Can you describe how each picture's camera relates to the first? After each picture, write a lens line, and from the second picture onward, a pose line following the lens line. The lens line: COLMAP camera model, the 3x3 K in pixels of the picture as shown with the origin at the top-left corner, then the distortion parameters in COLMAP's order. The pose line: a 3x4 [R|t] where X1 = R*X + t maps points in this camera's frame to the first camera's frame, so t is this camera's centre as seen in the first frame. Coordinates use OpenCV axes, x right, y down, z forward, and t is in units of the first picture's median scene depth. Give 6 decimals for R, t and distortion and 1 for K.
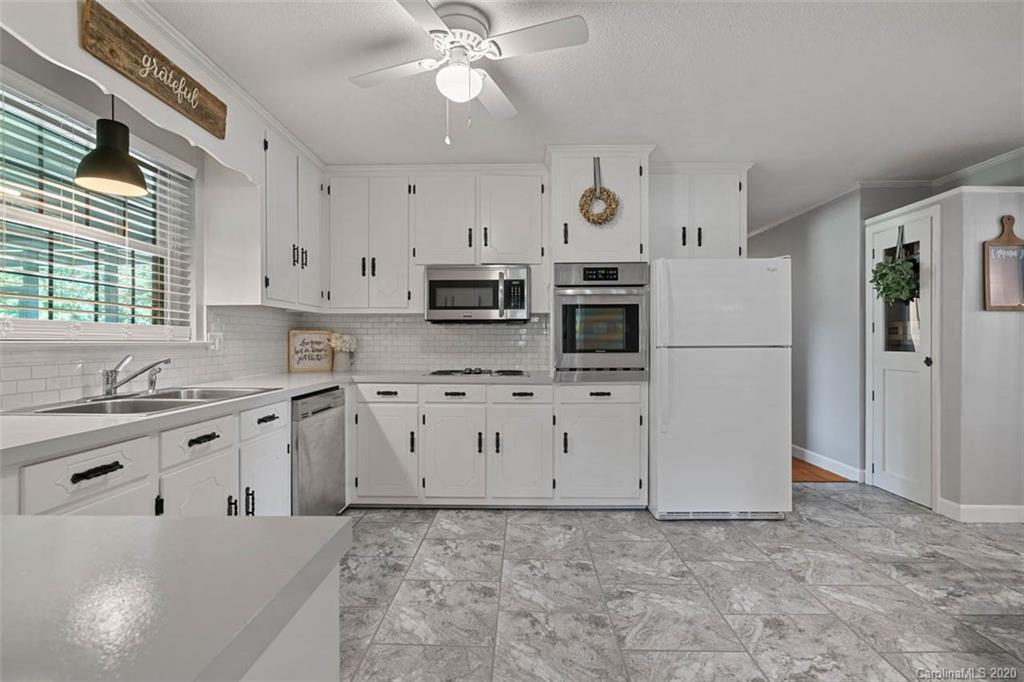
lens RADIAL K [[467.5, 0, 514.5], [0, 467.5, 340.6], [0, 0, 1]] dist [-0.009270, 0.000570]
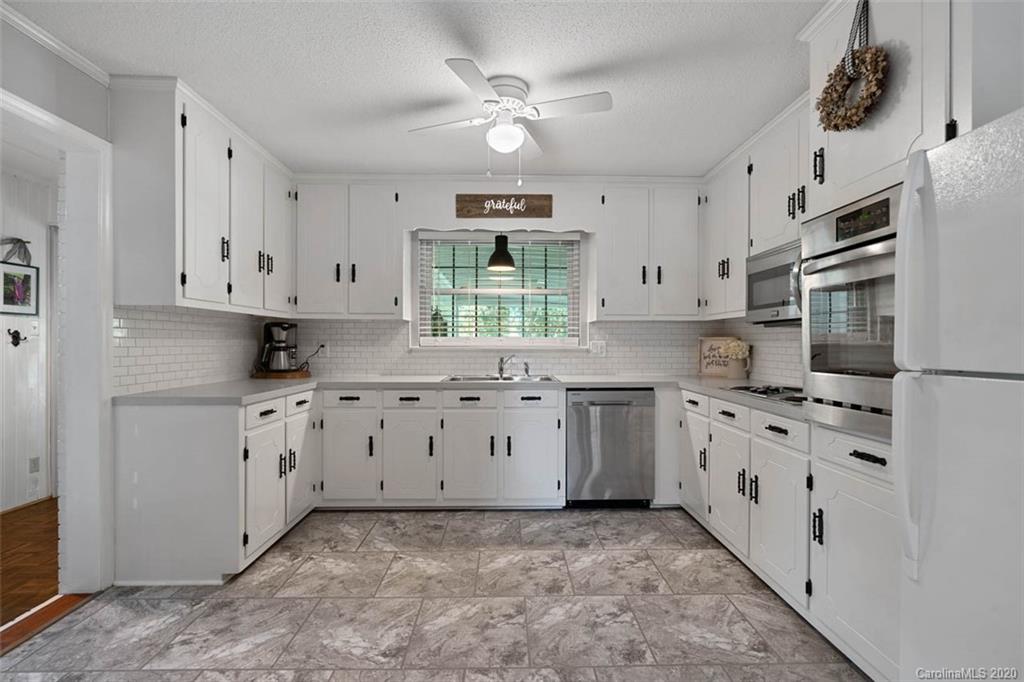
lens RADIAL K [[467.5, 0, 513.2], [0, 467.5, 343.4], [0, 0, 1]] dist [-0.009270, 0.000570]
pose [[0.029935, 0.001028, -0.999551, 0.863253], [0.000096, 0.999999, 0.001031, -0.012093], [0.999552, -0.000127, 0.029935, 0.768741]]
